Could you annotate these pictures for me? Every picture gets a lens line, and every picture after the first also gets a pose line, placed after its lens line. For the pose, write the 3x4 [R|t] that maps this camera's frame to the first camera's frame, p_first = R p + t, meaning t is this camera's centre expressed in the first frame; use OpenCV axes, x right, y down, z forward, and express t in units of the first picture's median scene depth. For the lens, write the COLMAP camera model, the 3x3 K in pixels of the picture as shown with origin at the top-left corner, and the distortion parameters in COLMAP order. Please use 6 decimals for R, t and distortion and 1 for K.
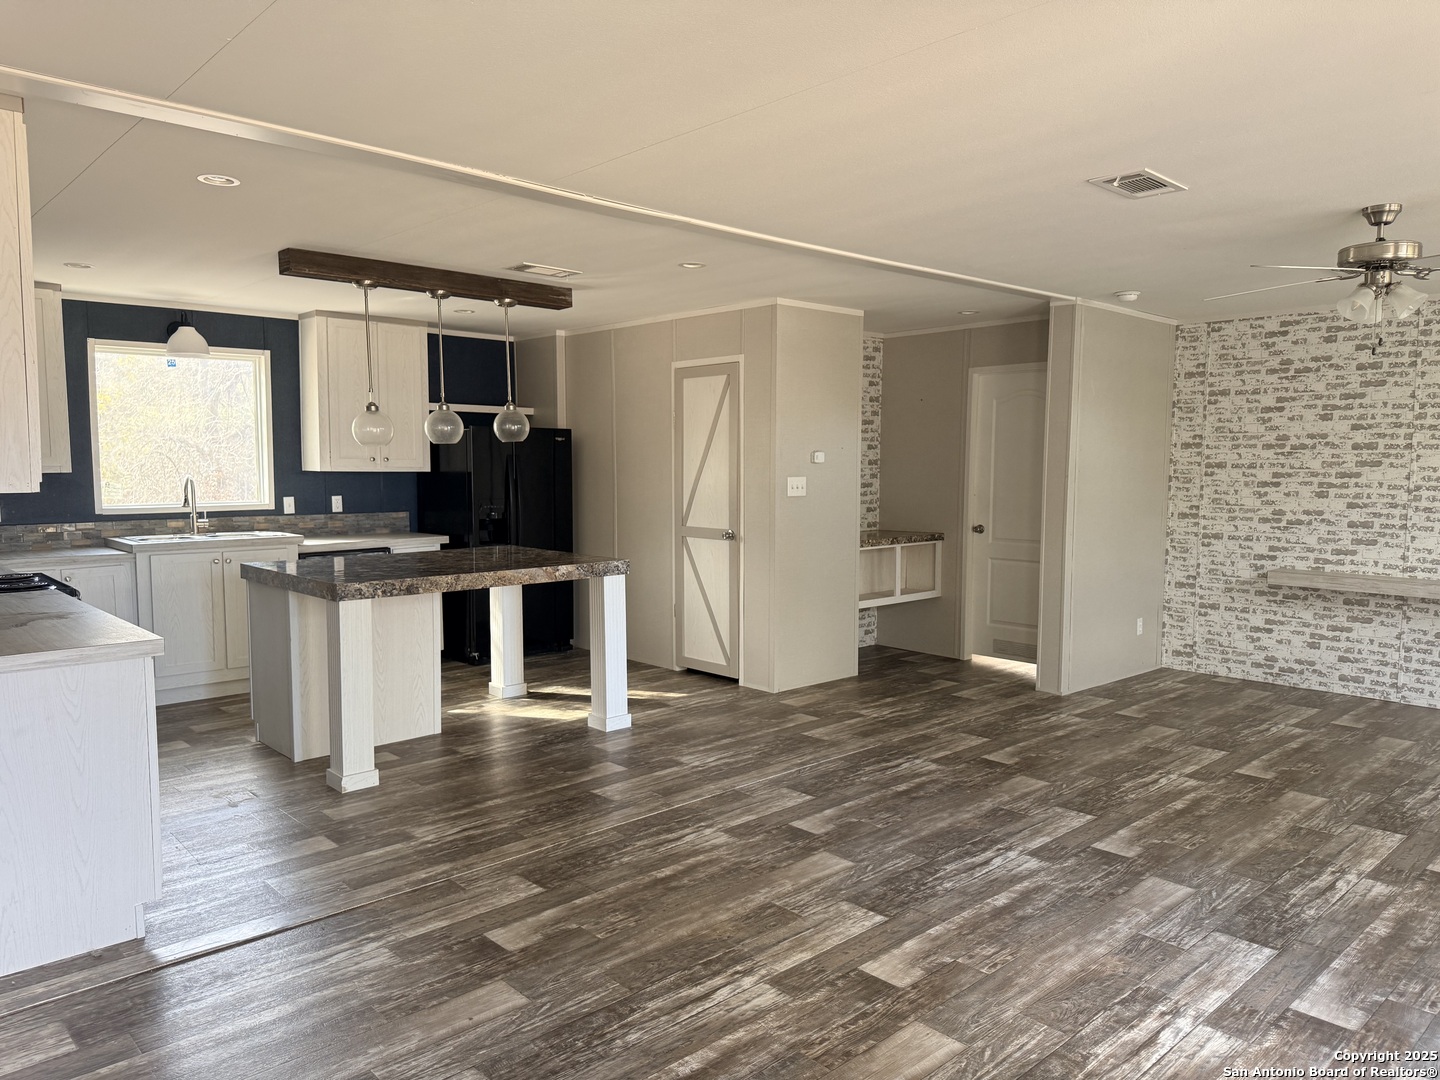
lens RADIAL K [[1016.8, 0, 720.0], [0, 1016.8, 540.0], [0, 0, 1]] dist [0.084338, -0.123057]
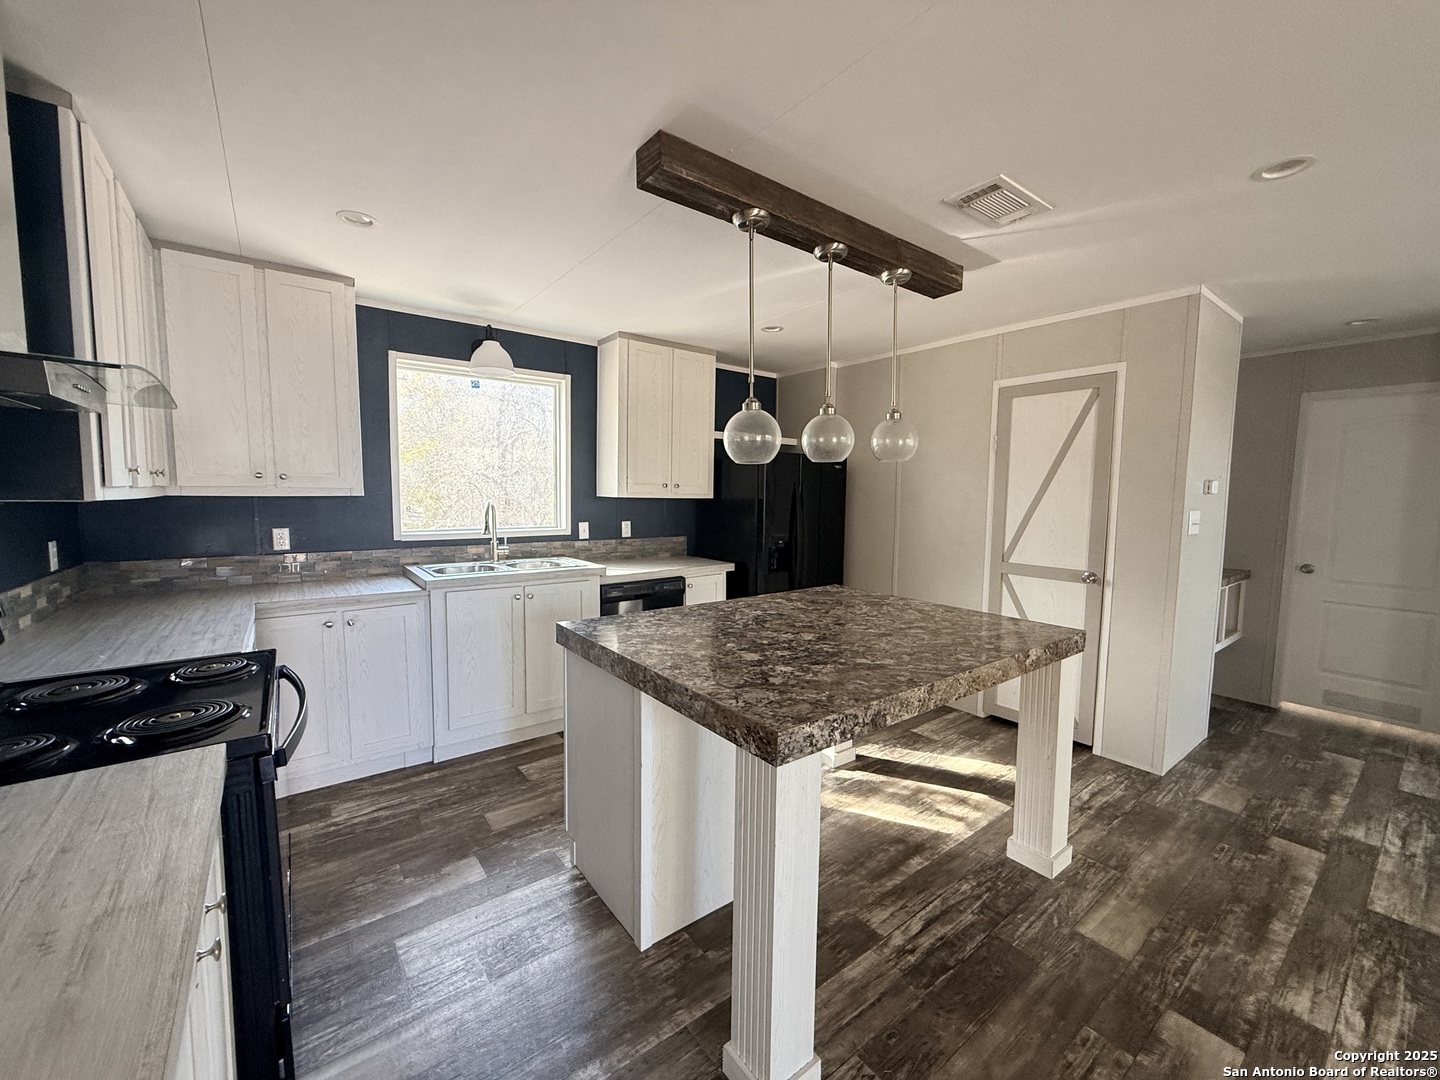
lens RADIAL K [[573.2, 0, 715.1], [0, 573.2, 537.7], [0, 0, 1]] dist [0.001292, 0.000247]
pose [[0.994949, 0.020437, -0.098283, -0.254951], [-0.020329, 0.999791, 0.002100, -0.032932], [0.098306, -0.000091, 0.995156, 0.491518]]
